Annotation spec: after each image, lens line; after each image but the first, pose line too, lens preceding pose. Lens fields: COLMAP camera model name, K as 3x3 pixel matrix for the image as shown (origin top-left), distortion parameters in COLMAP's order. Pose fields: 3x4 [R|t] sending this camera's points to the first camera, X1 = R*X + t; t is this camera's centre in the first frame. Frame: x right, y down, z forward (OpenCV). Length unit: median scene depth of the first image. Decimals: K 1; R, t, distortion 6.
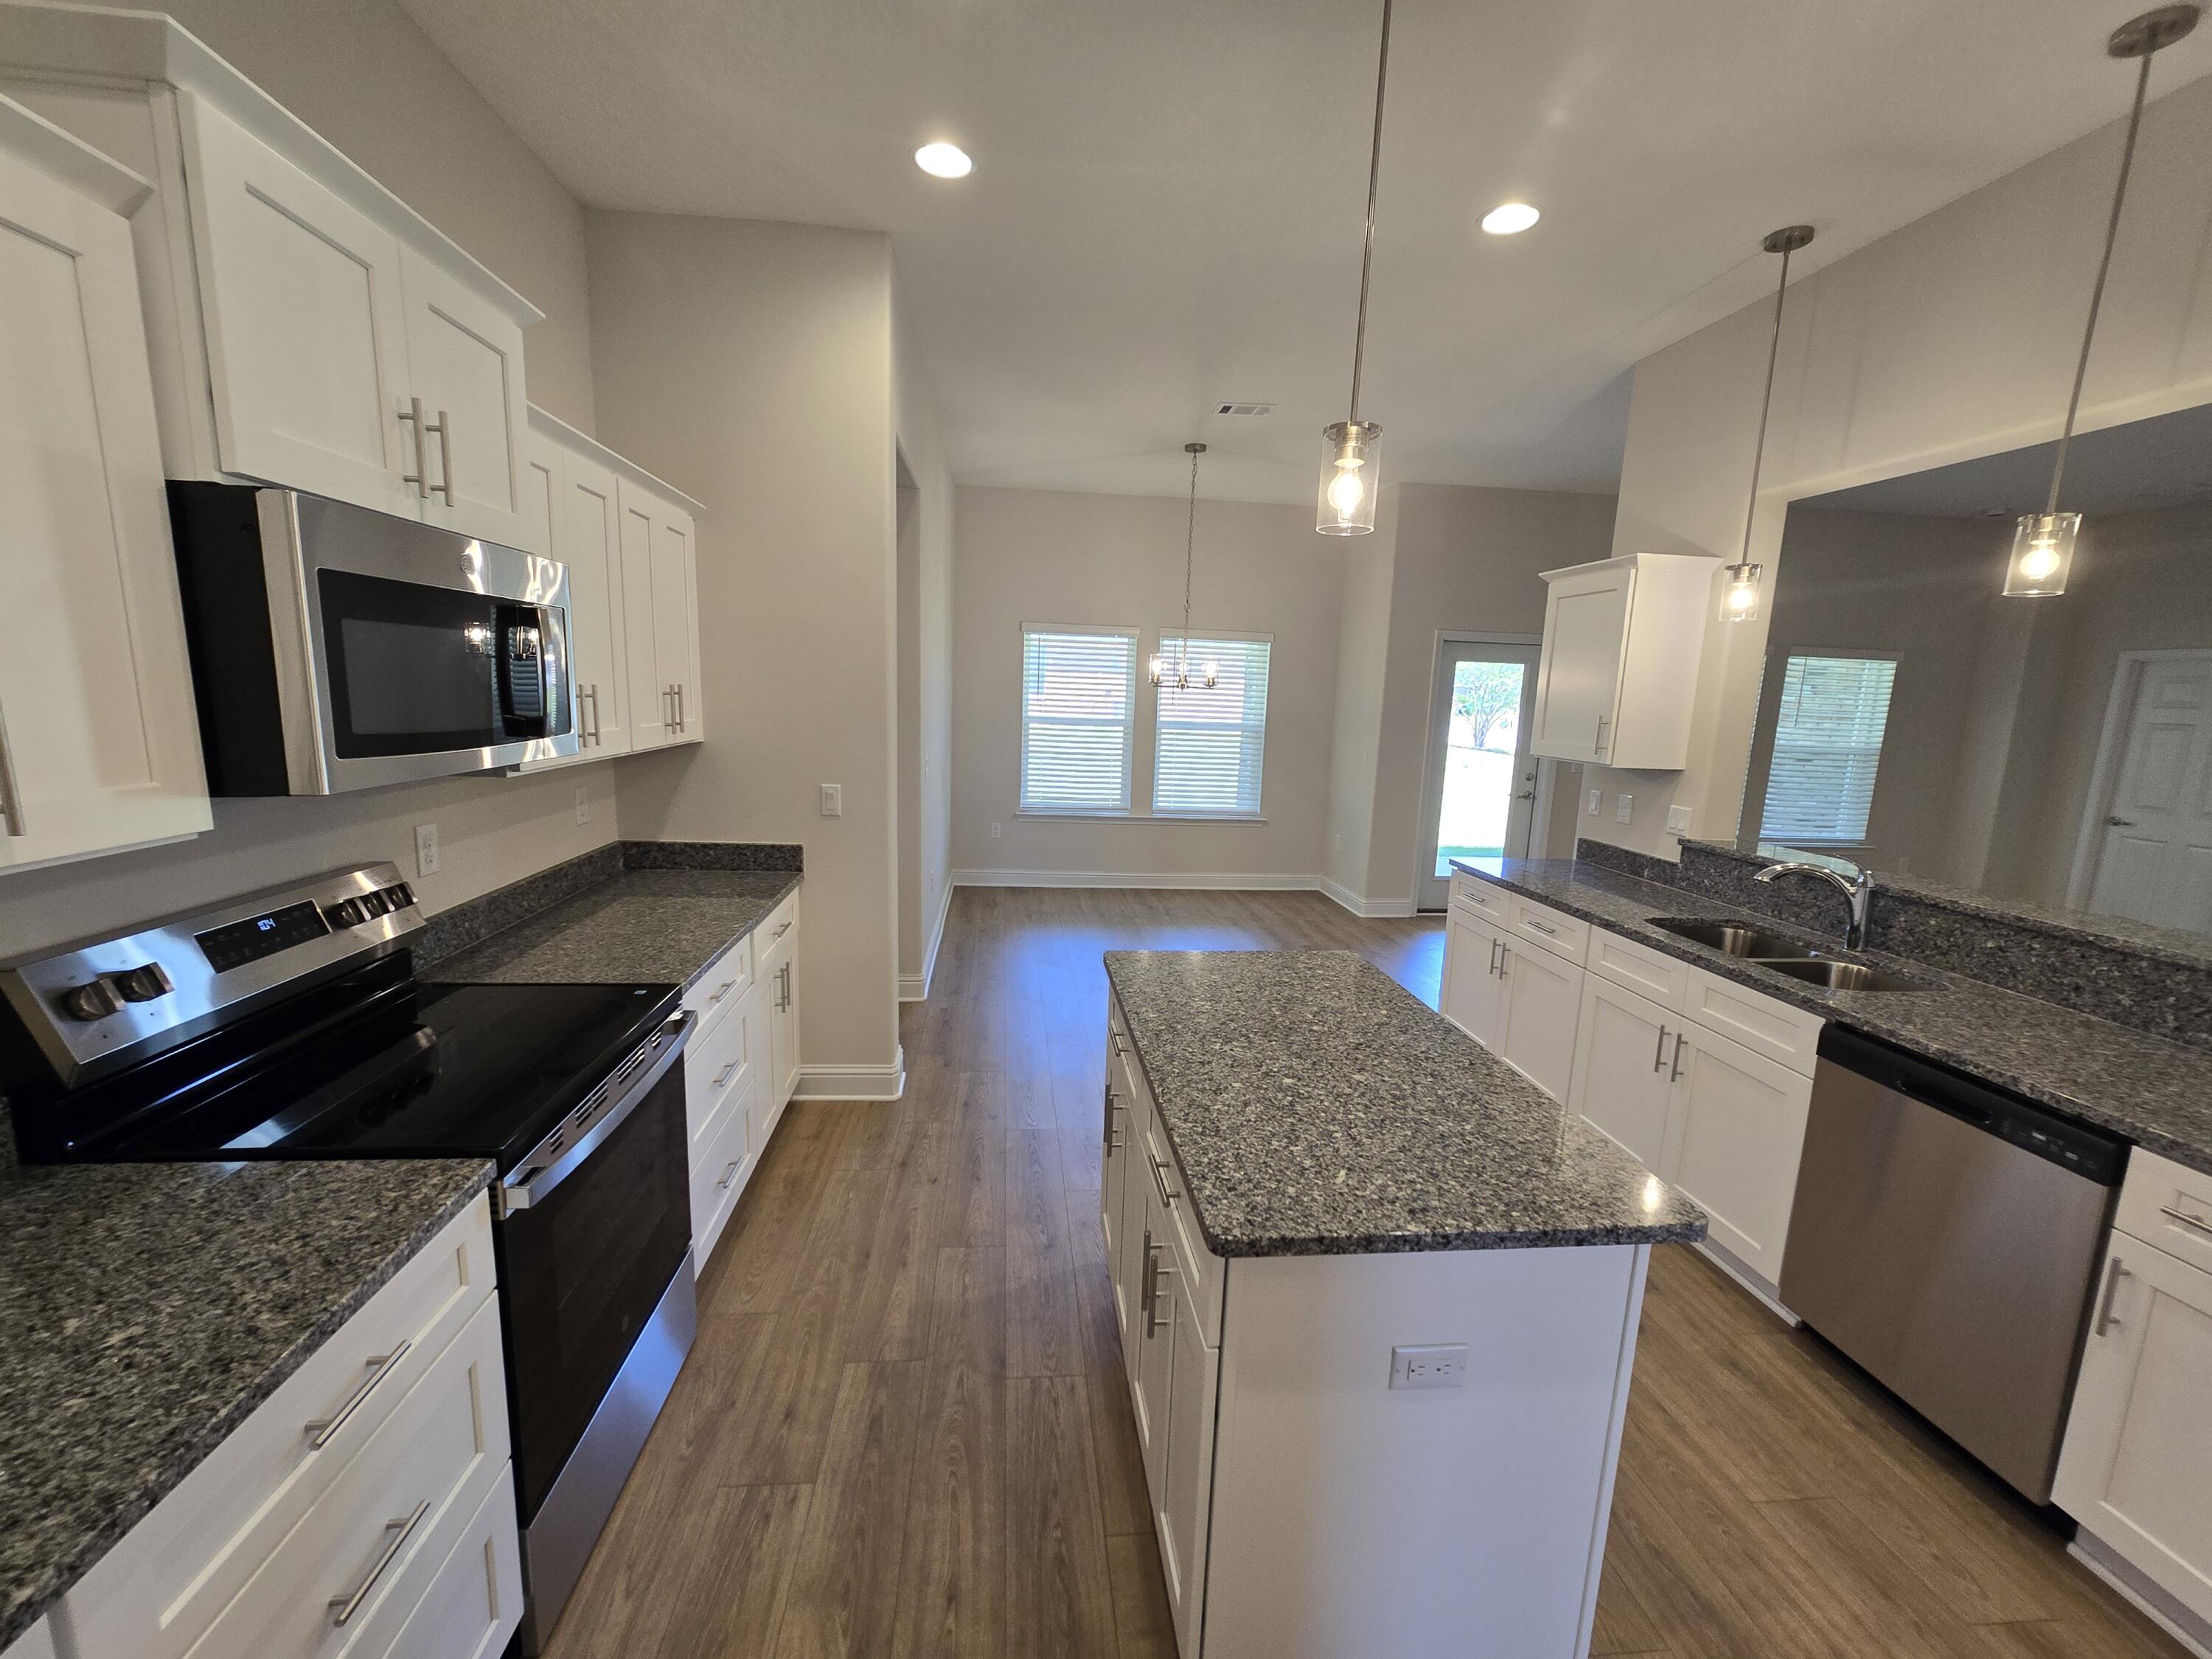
lens RADIAL K [[897.8, 0, 1103.0], [0, 897.8, 843.0], [0, 0, 1]] dist [0.002331, -0.001022]
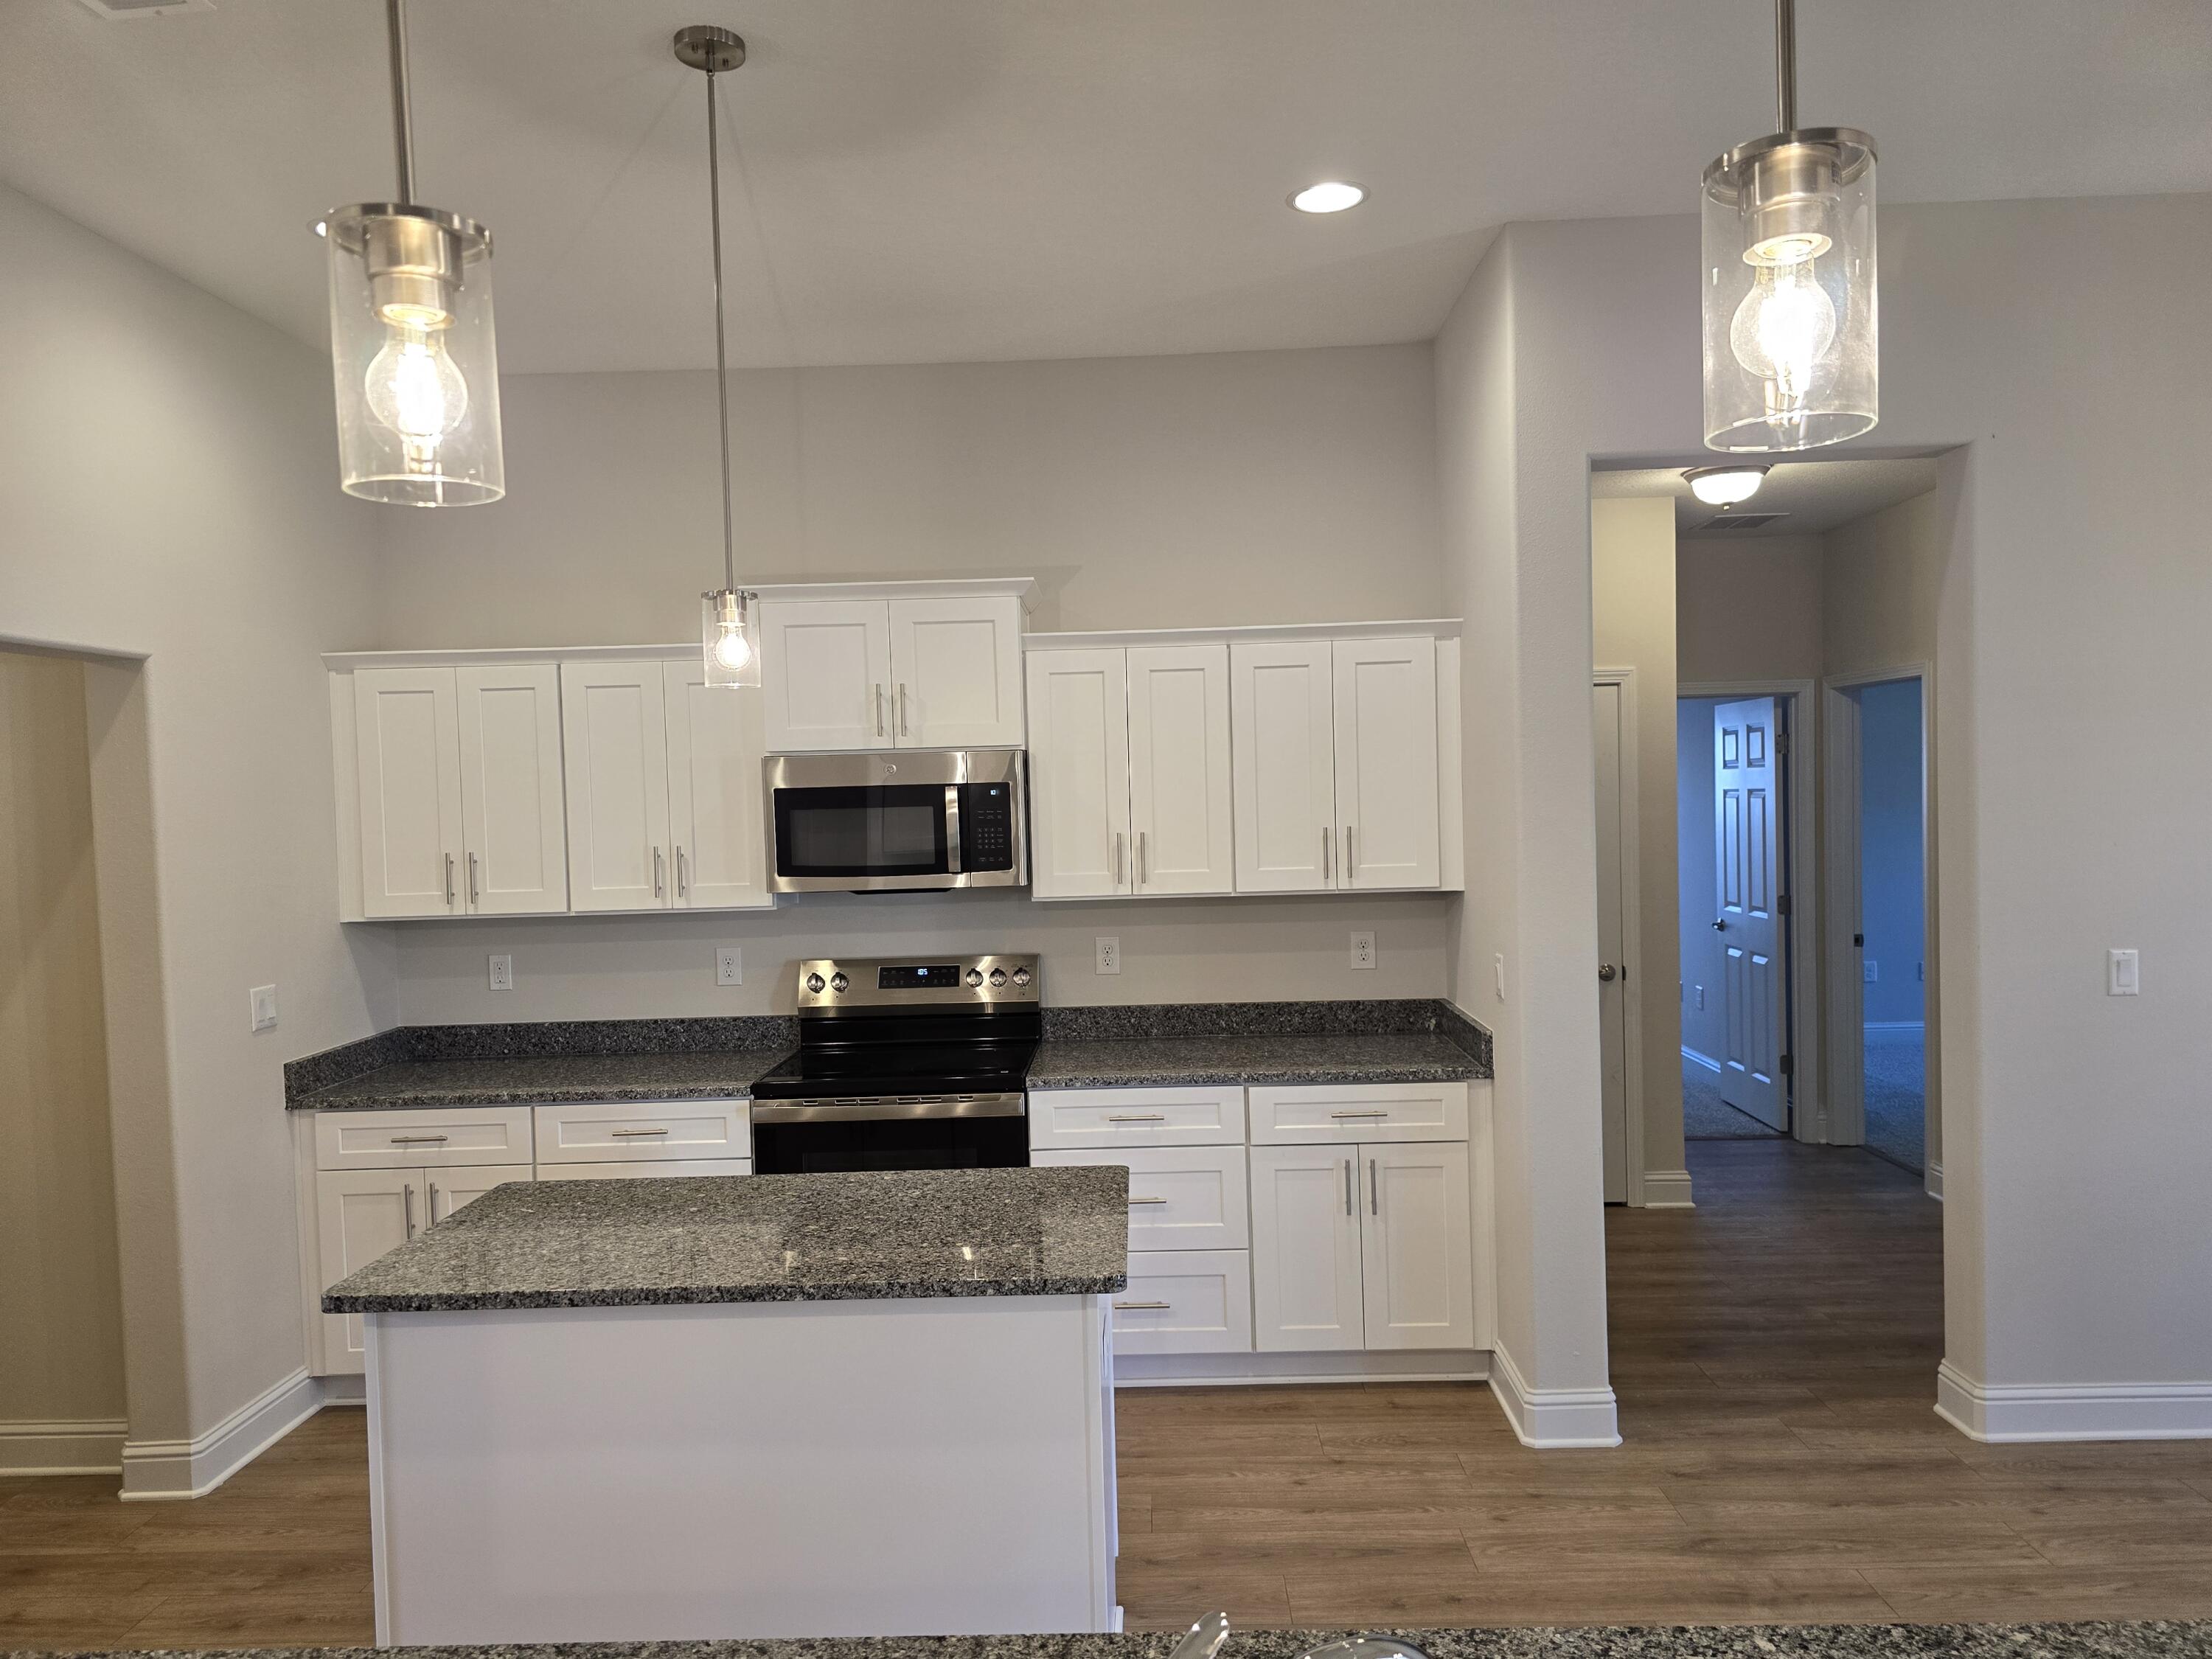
lens RADIAL K [[1472.7, 0, 1111.4], [0, 1472.7, 829.6], [0, 0, 1]] dist [0.042098, -0.011931]
pose [[-0.119462, -0.010602, -0.992782, 1.412470], [-0.144337, 0.989505, 0.006801, -0.192818], [0.982291, 0.144108, -0.119739, 1.226696]]
